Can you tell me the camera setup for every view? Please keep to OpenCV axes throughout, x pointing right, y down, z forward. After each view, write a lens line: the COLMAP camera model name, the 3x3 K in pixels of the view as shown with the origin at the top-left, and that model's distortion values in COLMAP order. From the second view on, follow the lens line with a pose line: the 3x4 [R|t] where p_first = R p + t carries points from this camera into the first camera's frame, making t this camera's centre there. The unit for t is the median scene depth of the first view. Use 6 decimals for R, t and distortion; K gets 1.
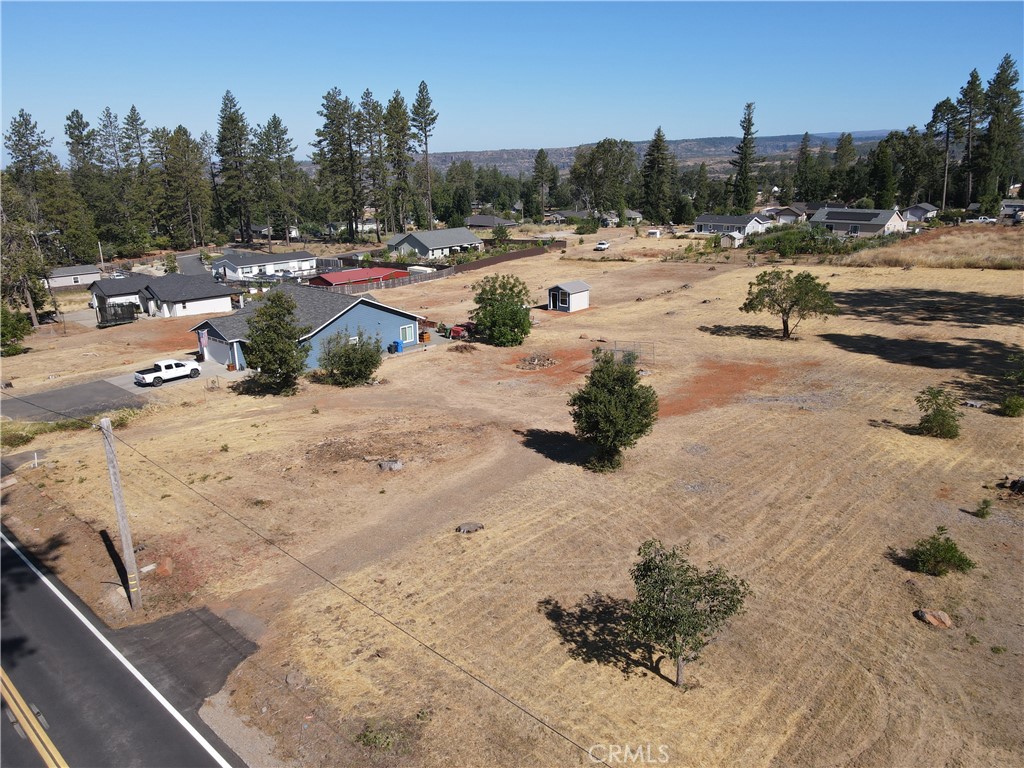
lens RADIAL K [[747.3, 0, 510.0], [0, 747.3, 379.9], [0, 0, 1]] dist [0.009742, 0.016095]
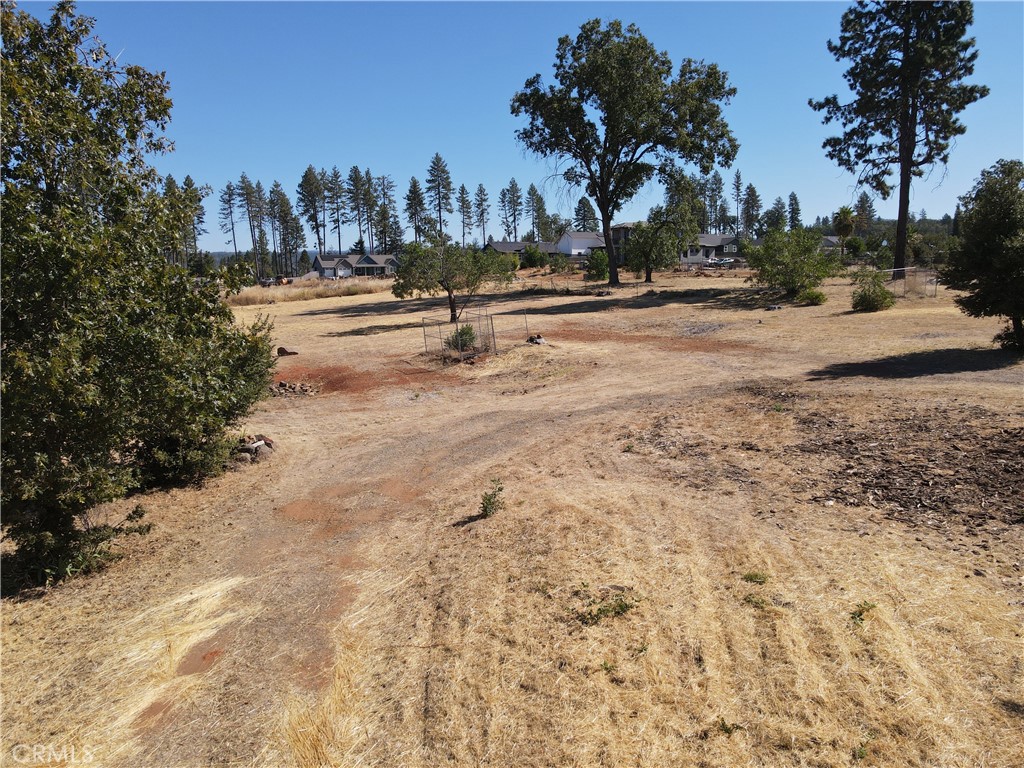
lens RADIAL K [[747.3, 0, 508.3], [0, 747.3, 379.4], [0, 0, 1]] dist [0.009742, 0.016095]
pose [[0.358296, -0.128297, 0.924751, -0.263386], [0.279112, 0.959932, 0.025036, -0.001009], [-0.890910, 0.249139, 0.379749, 0.490394]]
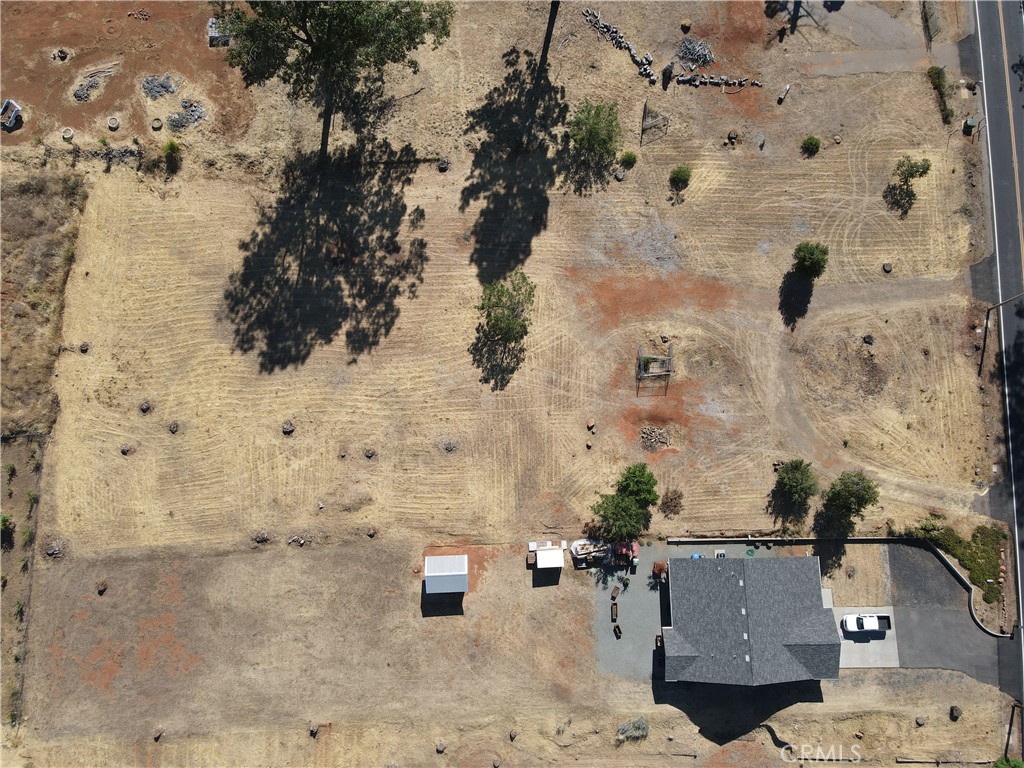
lens RADIAL K [[747.3, 0, 510.2], [0, 747.3, 375.9], [0, 0, 1]] dist [0.009742, 0.016095]
pose [[-0.673832, -0.723634, 0.149347, 0.065688], [0.217622, -0.001207, 0.976032, -1.010819], [-0.706110, 0.690183, 0.158292, 0.644148]]
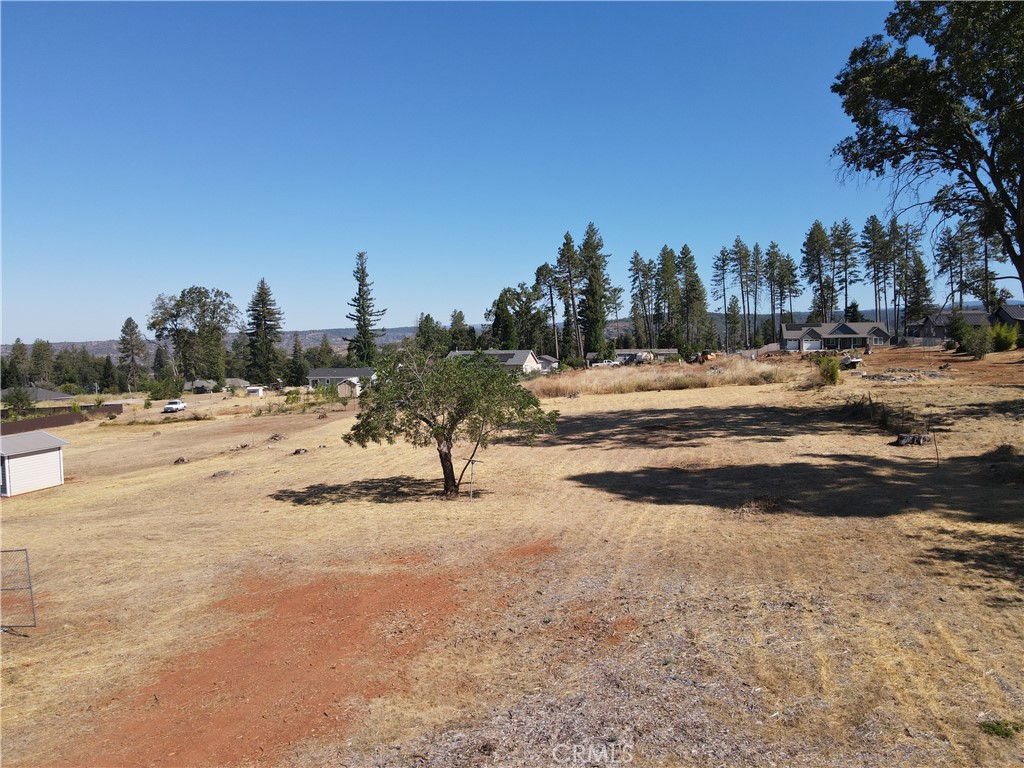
lens RADIAL K [[747.3, 0, 509.4], [0, 747.3, 385.0], [0, 0, 1]] dist [0.009742, 0.016095]
pose [[0.888881, -0.032868, 0.456957, 0.146628], [0.140115, 0.969134, -0.202846, -0.017202], [-0.436186, 0.244333, 0.866051, 0.431794]]
